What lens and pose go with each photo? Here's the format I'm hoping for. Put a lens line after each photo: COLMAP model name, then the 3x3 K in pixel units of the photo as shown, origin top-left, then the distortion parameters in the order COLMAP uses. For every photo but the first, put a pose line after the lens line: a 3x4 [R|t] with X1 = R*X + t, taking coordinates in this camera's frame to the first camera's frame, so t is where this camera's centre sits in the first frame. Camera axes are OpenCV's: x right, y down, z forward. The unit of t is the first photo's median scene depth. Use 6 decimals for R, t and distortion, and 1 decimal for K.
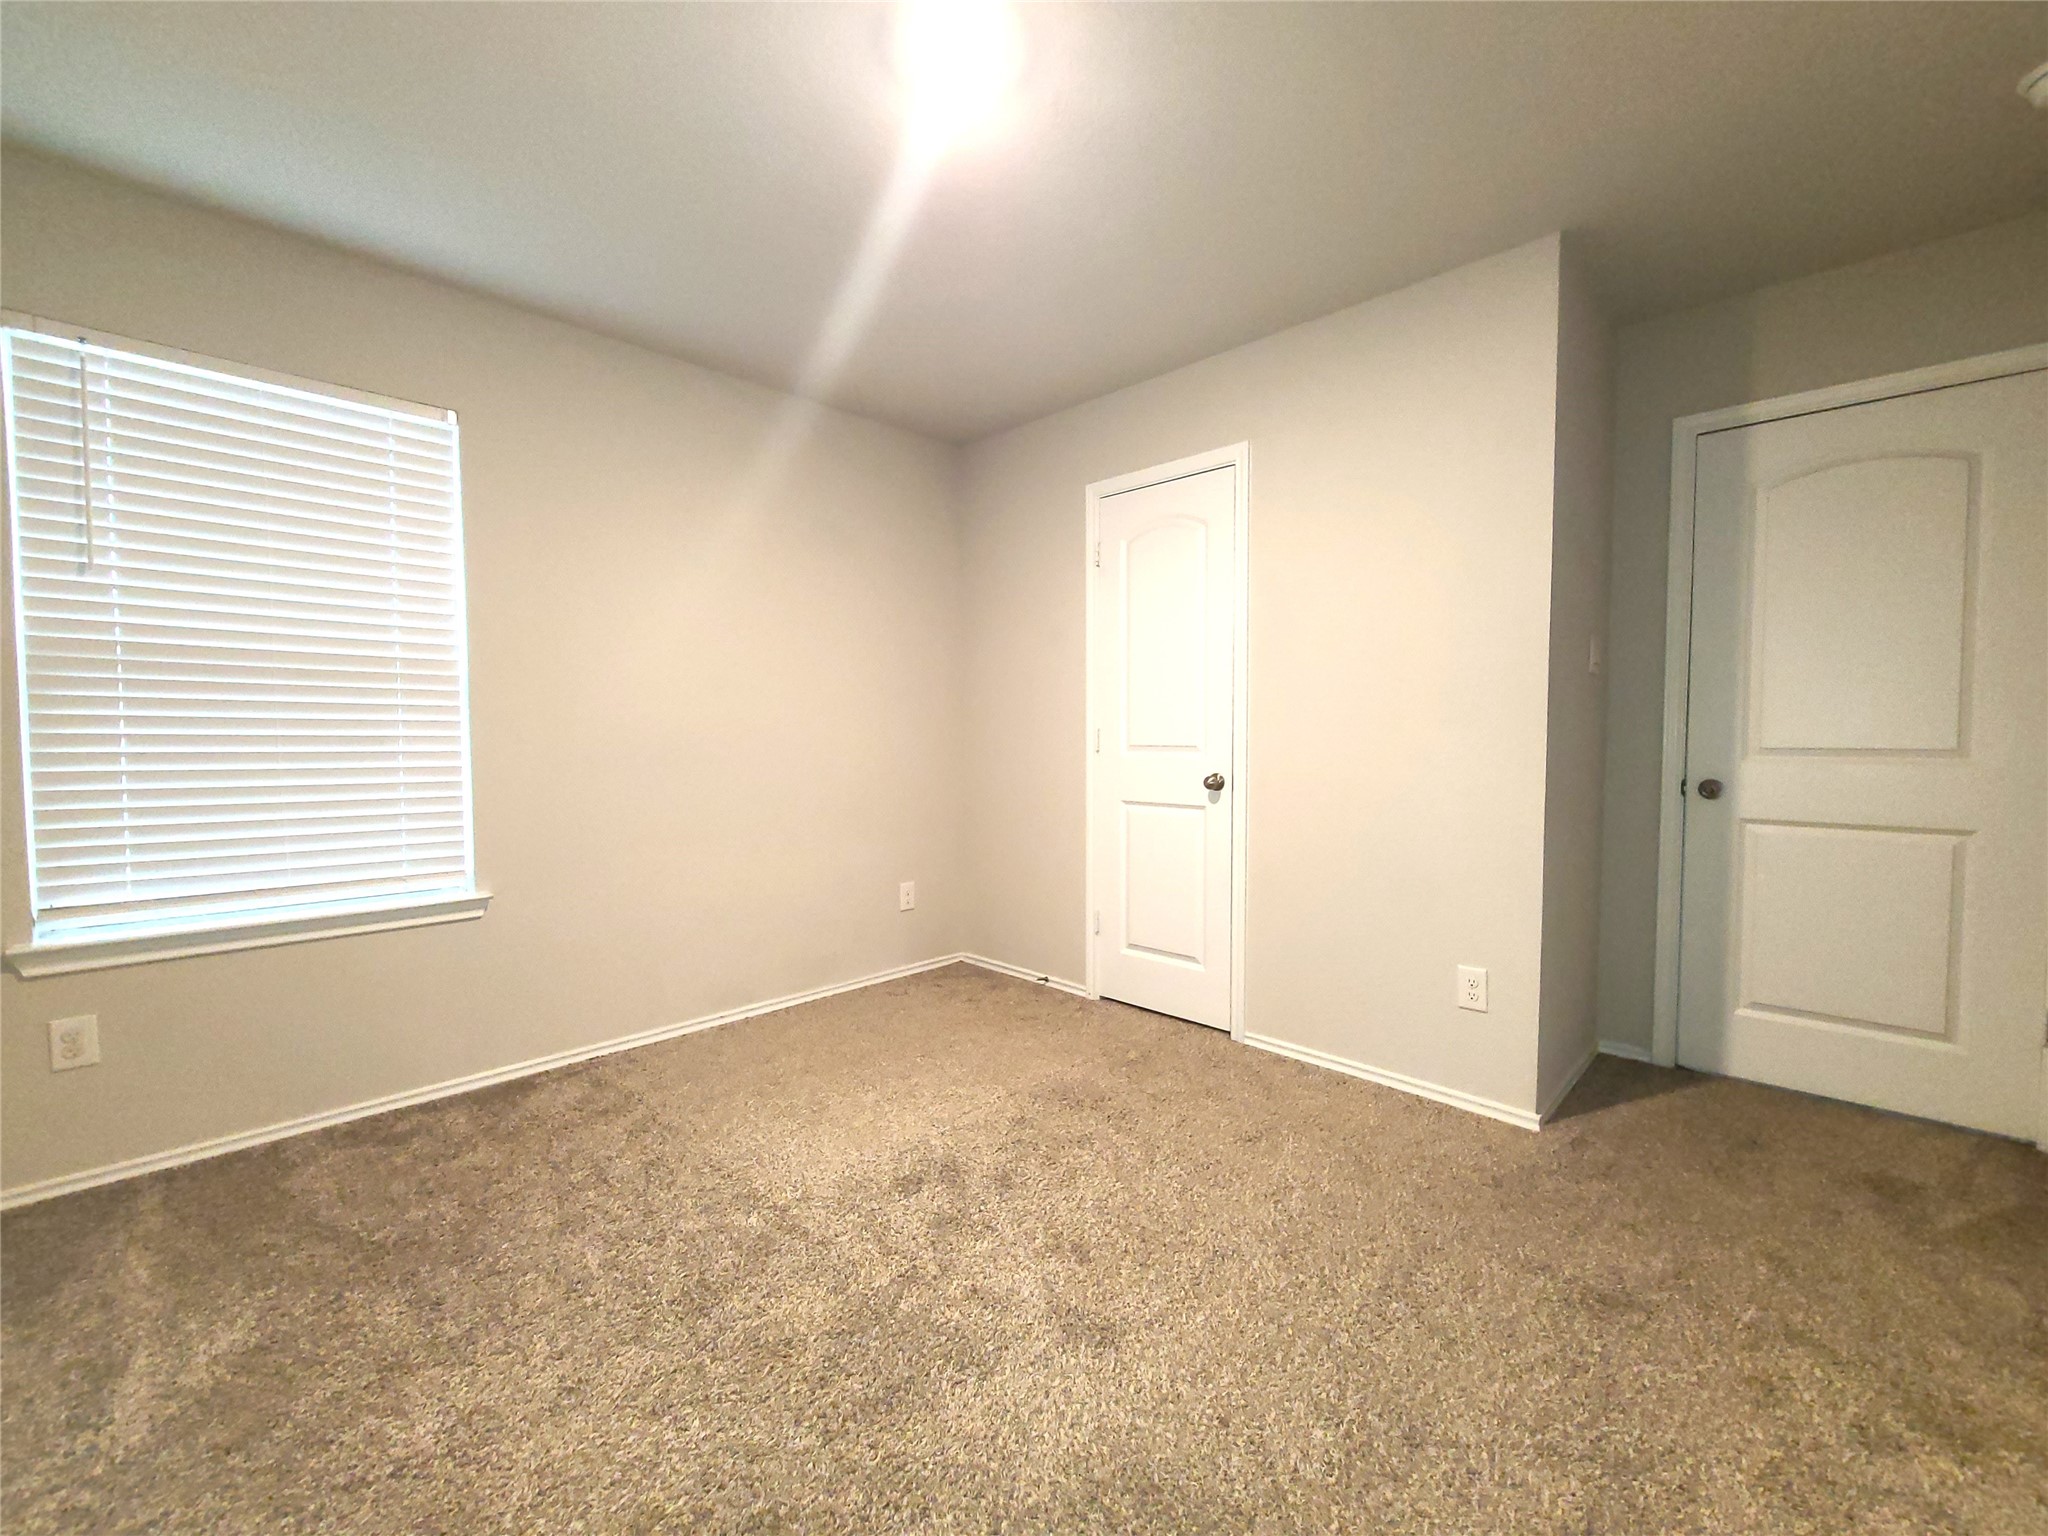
lens RADIAL K [[829.7, 0, 1035.6], [0, 829.7, 768.2], [0, 0, 1]] dist [-0.007948, 0.001381]
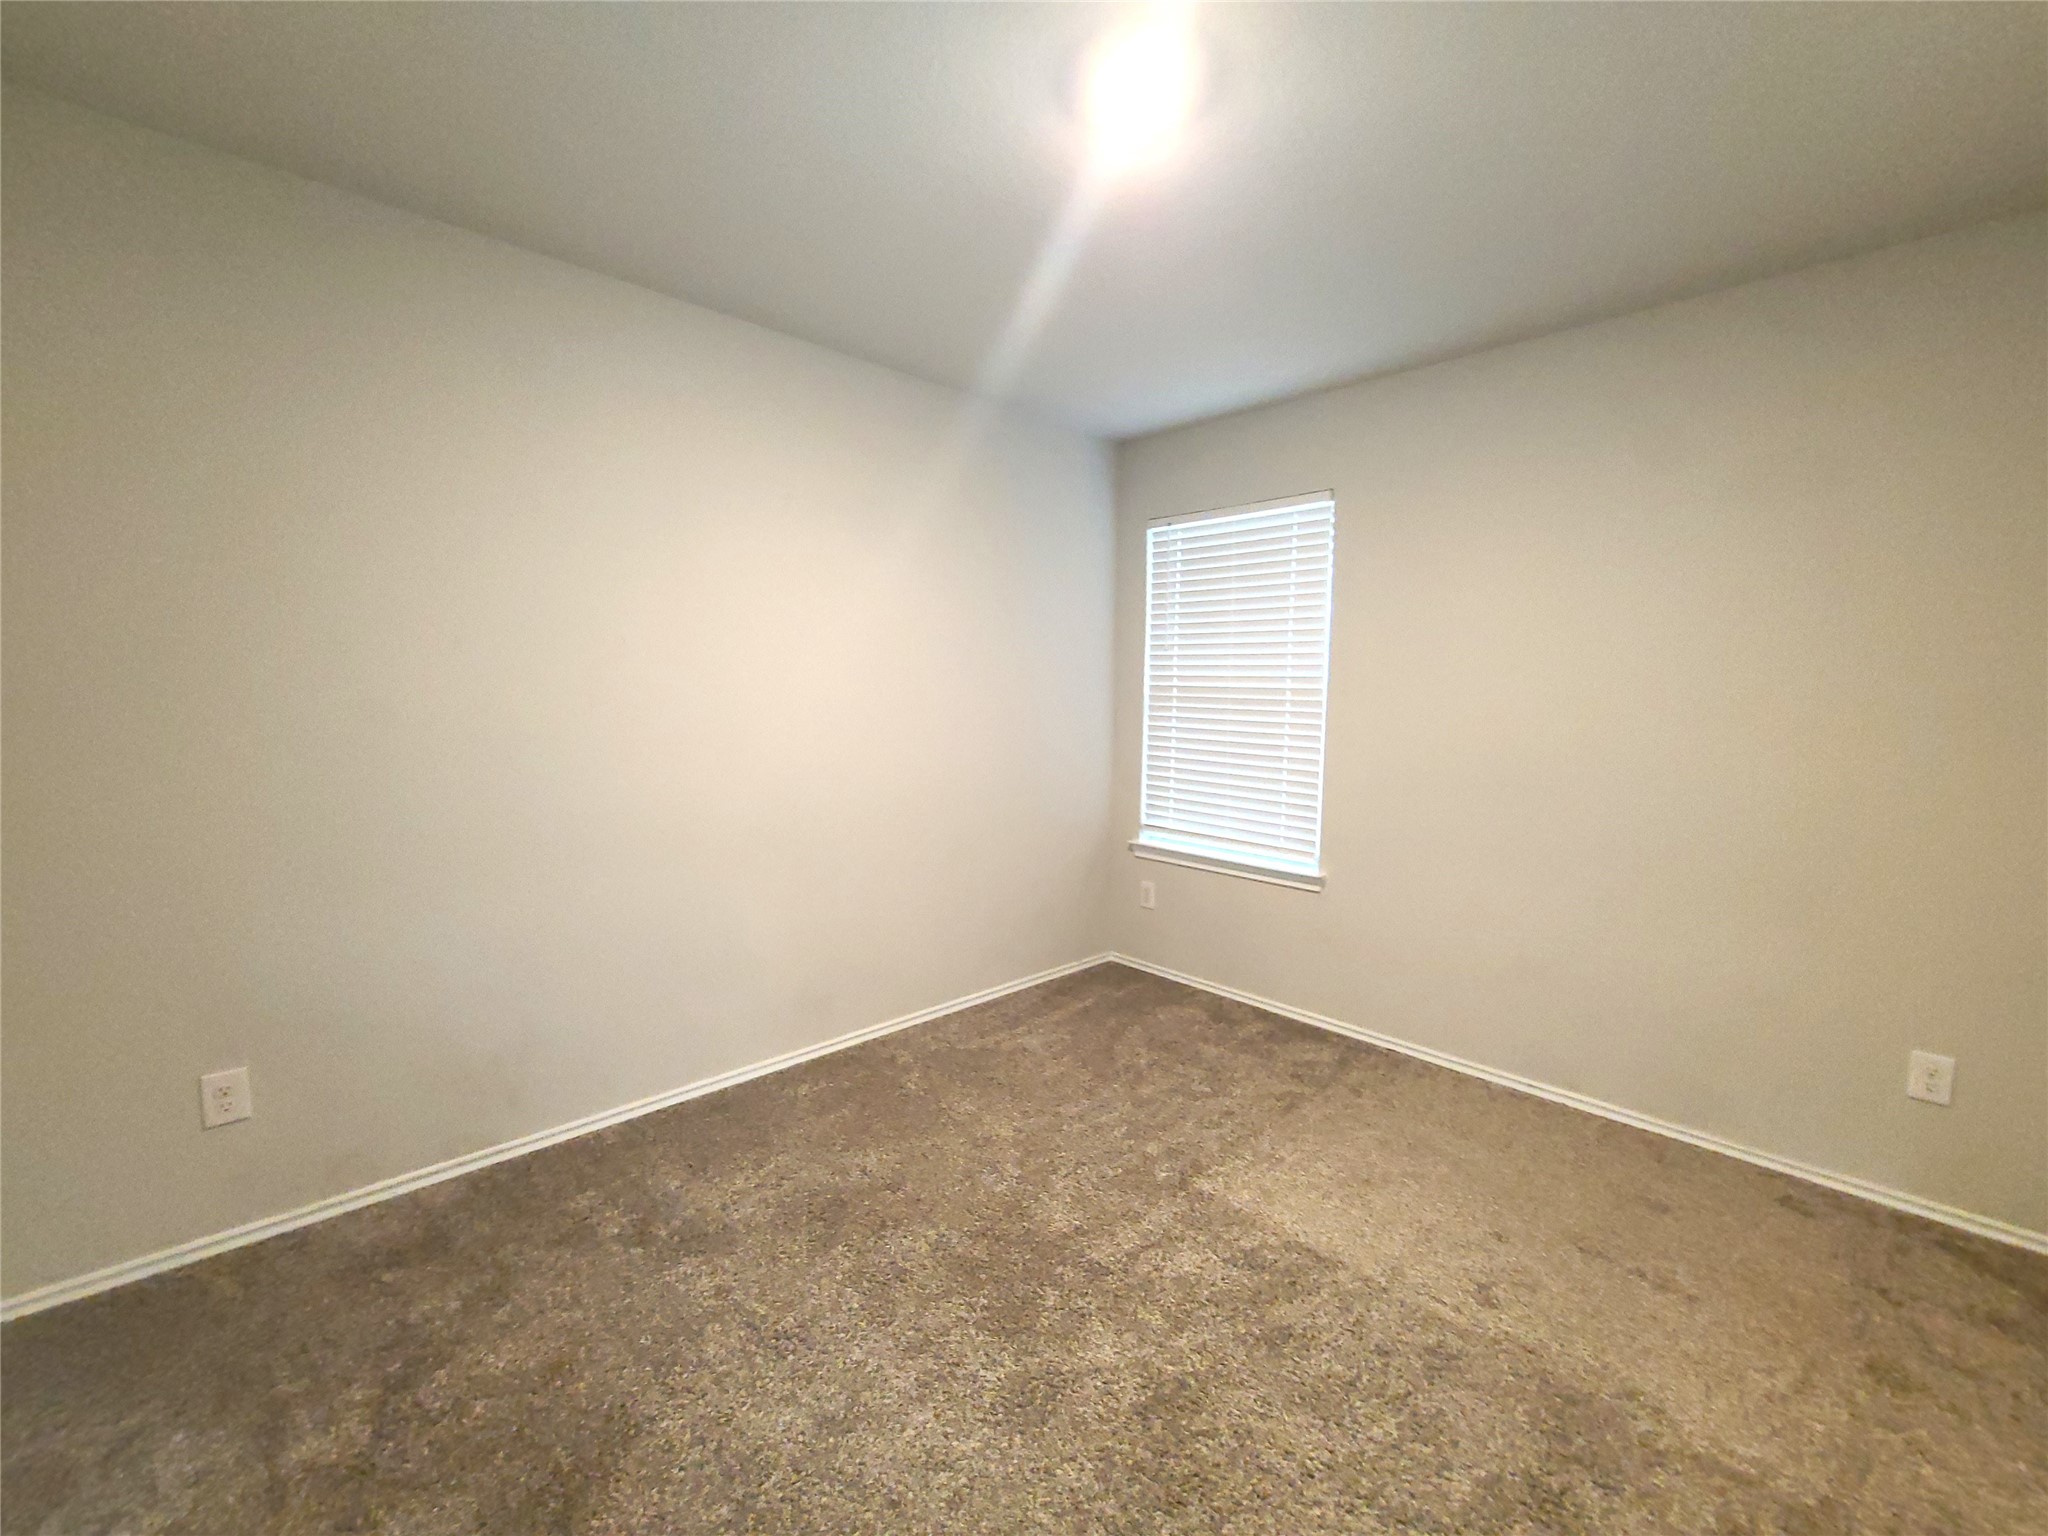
lens RADIAL K [[829.7, 0, 1034.3], [0, 829.7, 765.6], [0, 0, 1]] dist [-0.007948, 0.001381]
pose [[-0.022689, 0.089772, -0.995704, 0.692451], [-0.065539, 0.993684, 0.091084, -0.116994], [0.997592, 0.067324, -0.016662, 0.689943]]
